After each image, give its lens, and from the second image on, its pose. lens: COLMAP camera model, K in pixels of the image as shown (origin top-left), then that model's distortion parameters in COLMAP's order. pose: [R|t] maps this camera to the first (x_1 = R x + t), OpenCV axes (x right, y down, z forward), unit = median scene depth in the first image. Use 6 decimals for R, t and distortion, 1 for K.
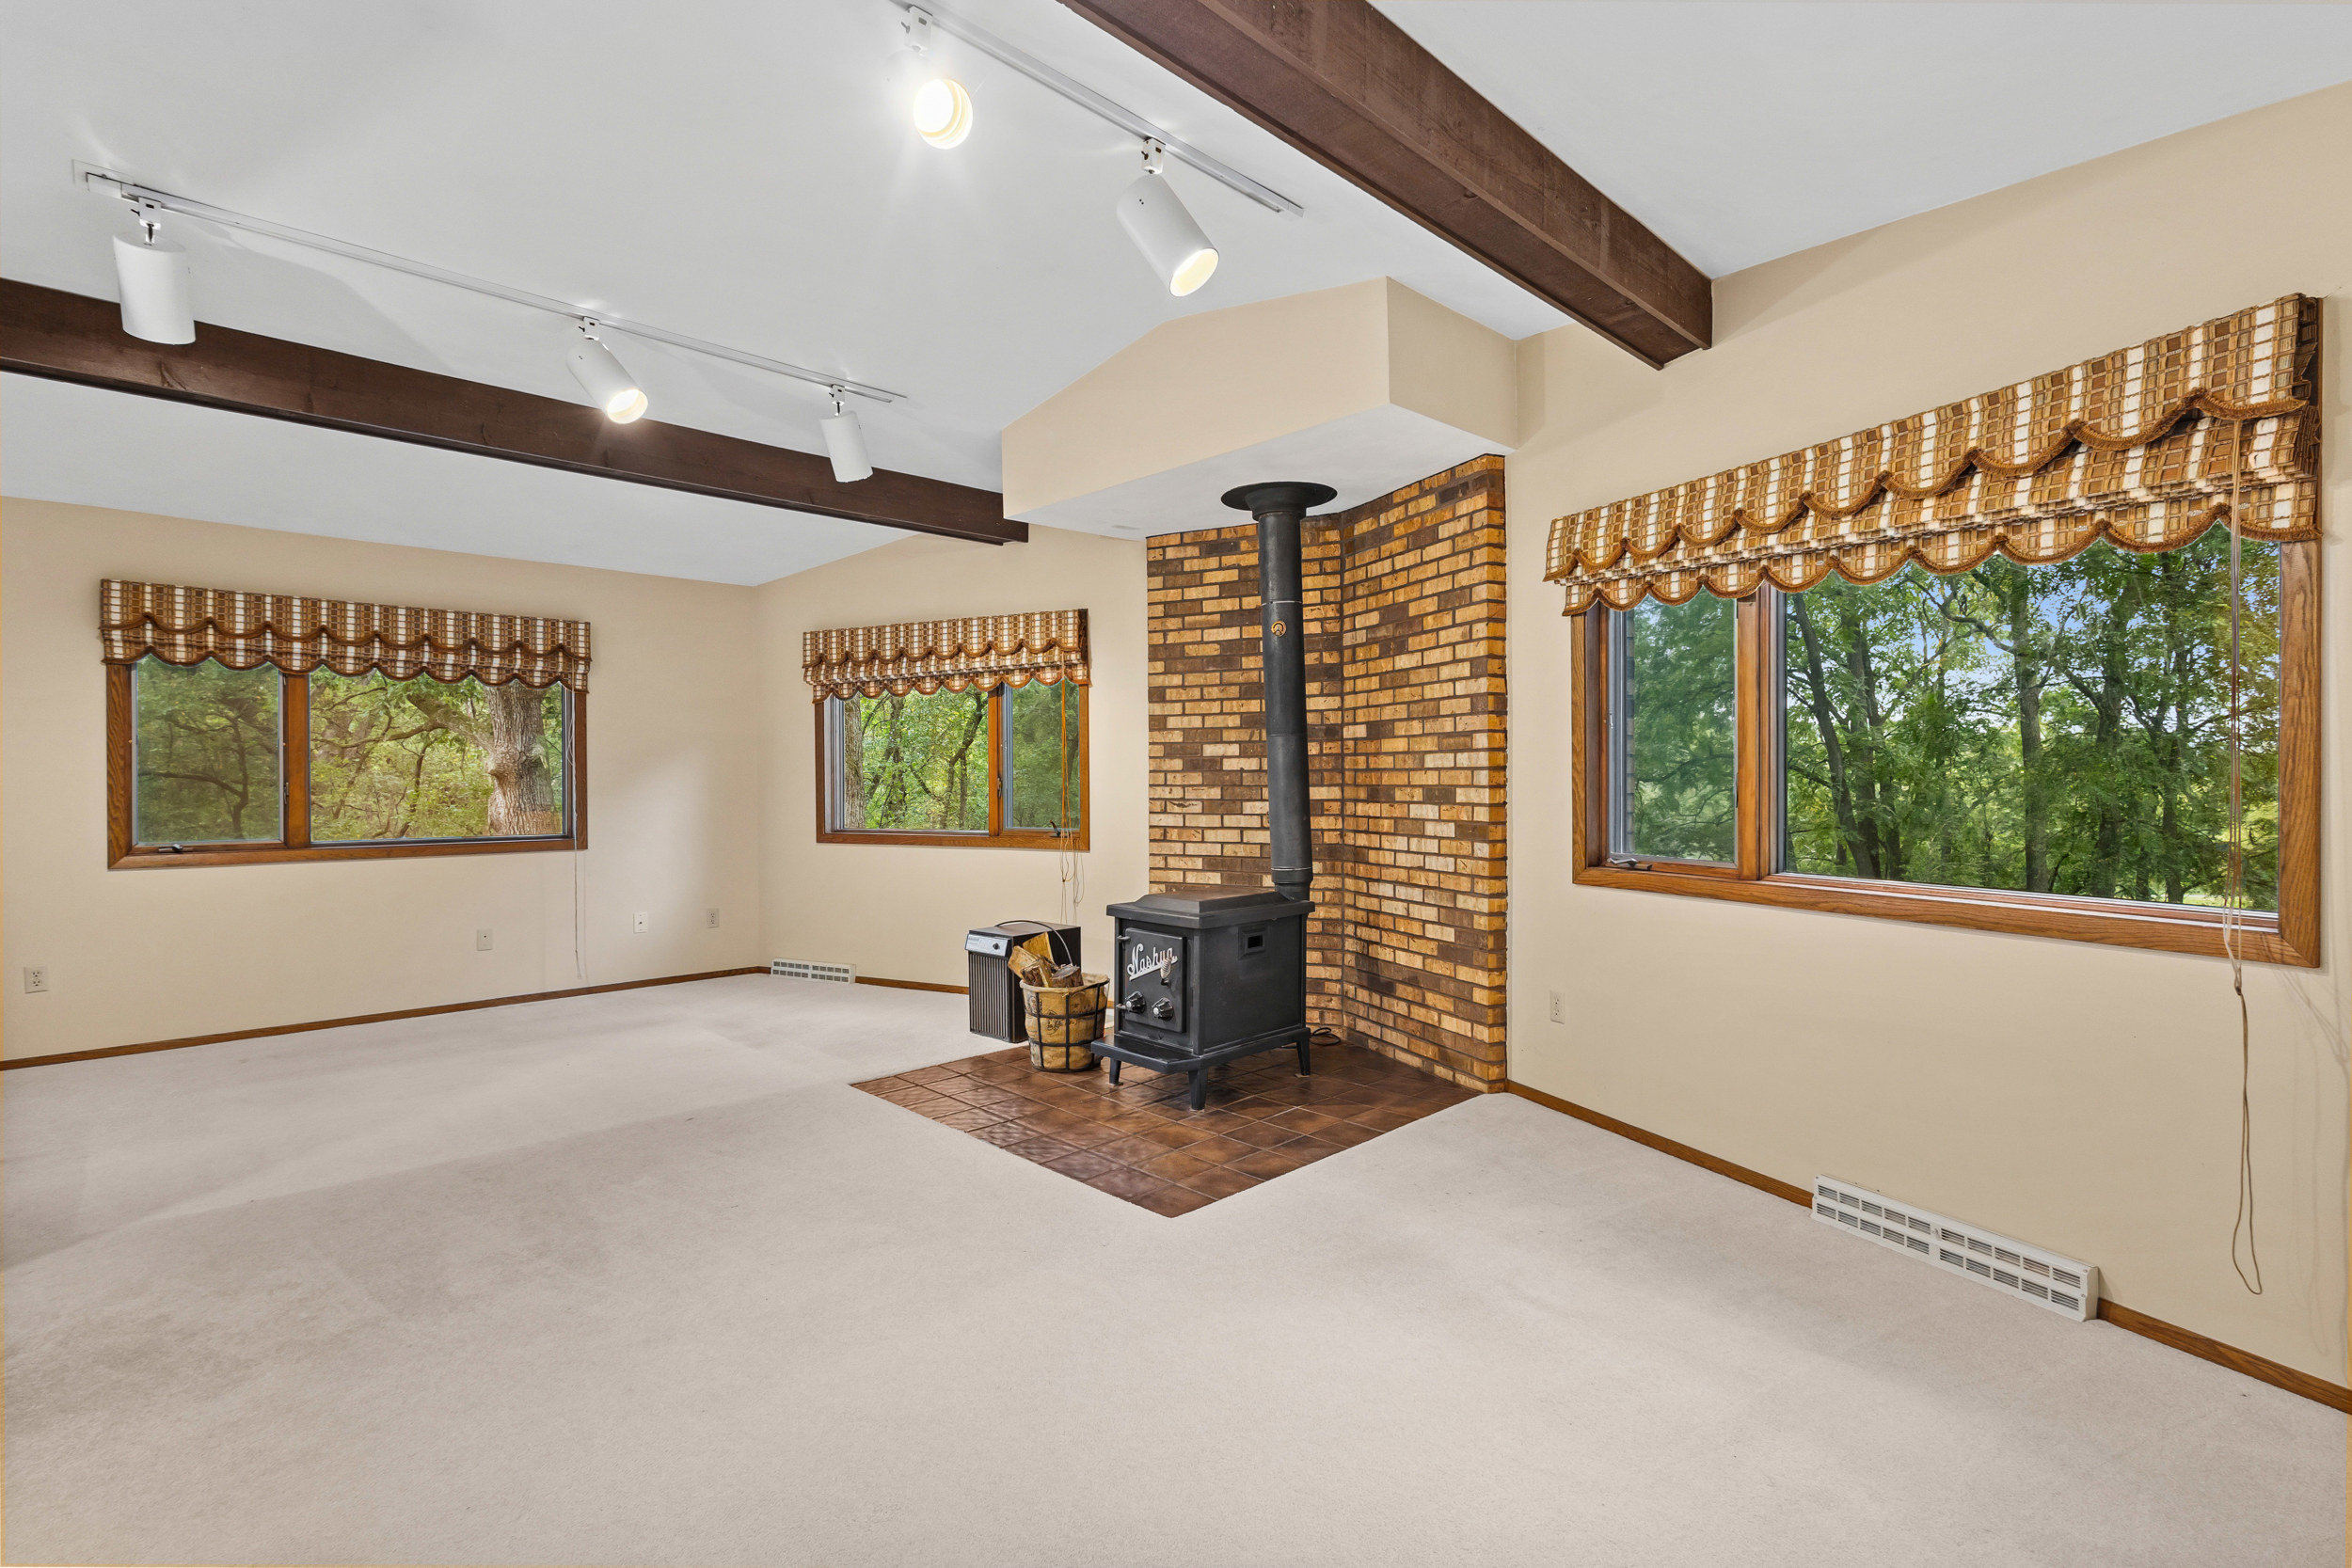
lens RADIAL K [[1088.5, 0, 1178.5], [0, 1088.5, 773.0], [0, 0, 1]] dist [0.013858, -0.003390]
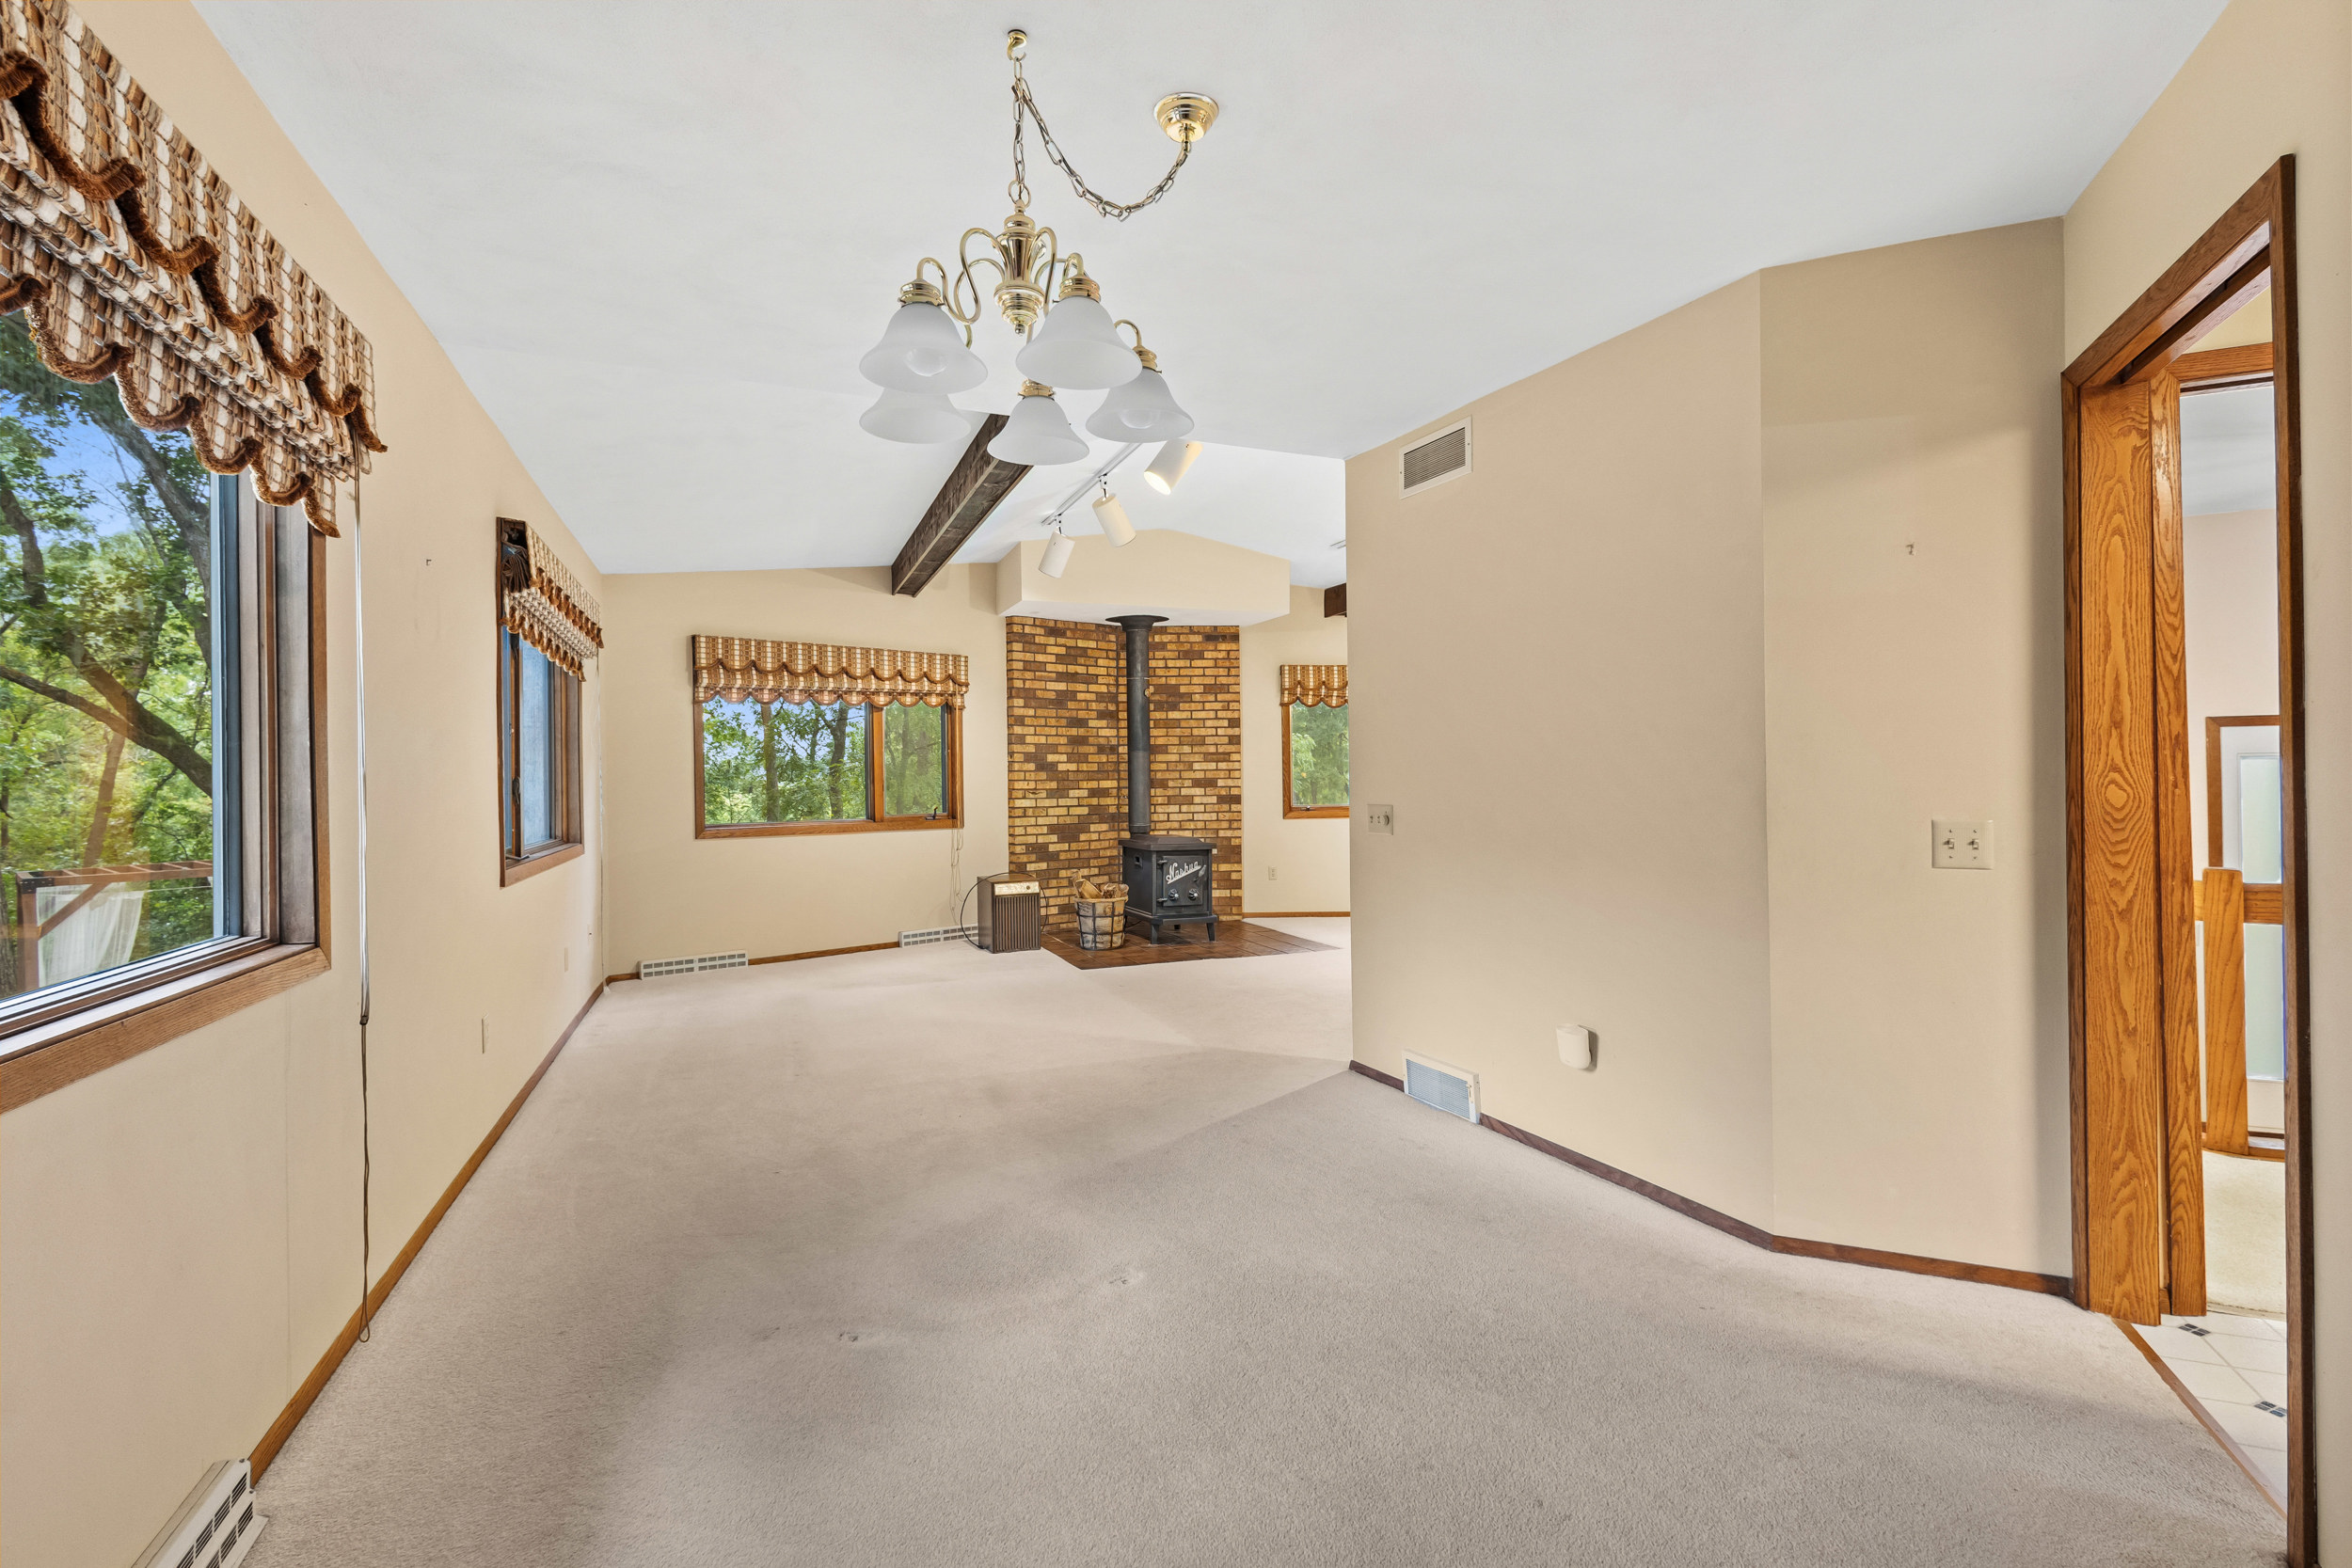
lens RADIAL K [[1088.5, 0, 1166.7], [0, 1088.5, 768.9], [0, 0, 1]] dist [0.013858, -0.003390]
pose [[0.375231, 0.007663, 0.926900, -1.392774], [0.003515, 0.999947, -0.009690, 0.011000], [-0.926925, 0.006894, 0.375184, 0.249016]]
